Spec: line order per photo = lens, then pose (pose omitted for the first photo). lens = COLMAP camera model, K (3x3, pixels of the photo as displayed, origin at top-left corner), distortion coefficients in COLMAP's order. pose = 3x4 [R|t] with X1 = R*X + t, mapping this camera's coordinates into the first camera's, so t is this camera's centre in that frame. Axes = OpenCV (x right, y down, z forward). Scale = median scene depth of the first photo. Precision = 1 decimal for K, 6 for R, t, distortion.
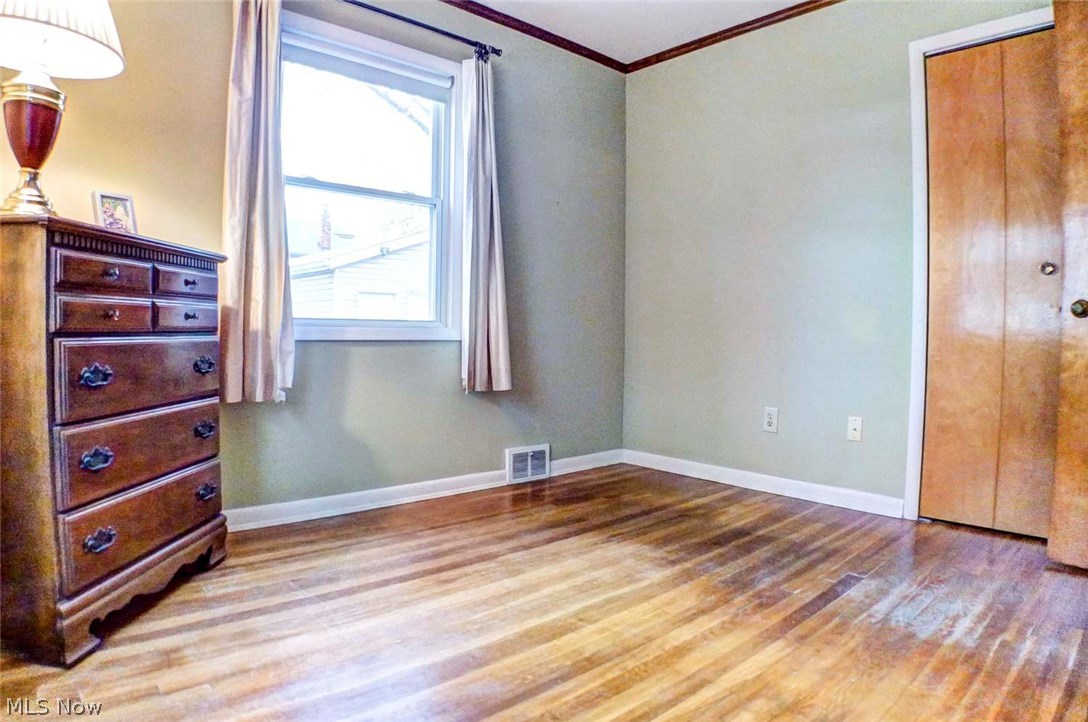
lens RADIAL K [[638.1, 0, 538.8], [0, 638.1, 357.1], [0, 0, 1]] dist [-0.141819, 0.028945]
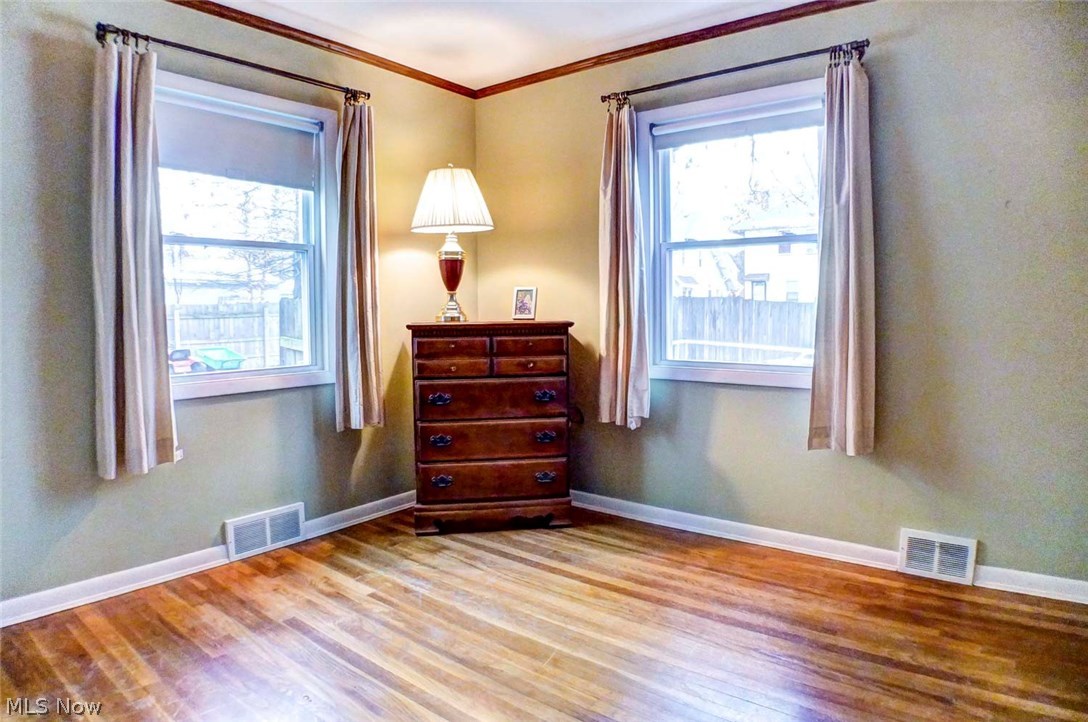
lens RADIAL K [[638.1, 0, 538.8], [0, 638.1, 357.1], [0, 0, 1]] dist [-0.141819, 0.028945]
pose [[0.167465, 0.047305, -0.984743, 0.809529], [-0.025917, 0.998714, 0.043569, -0.121628], [0.985537, 0.018226, 0.168475, 0.554854]]
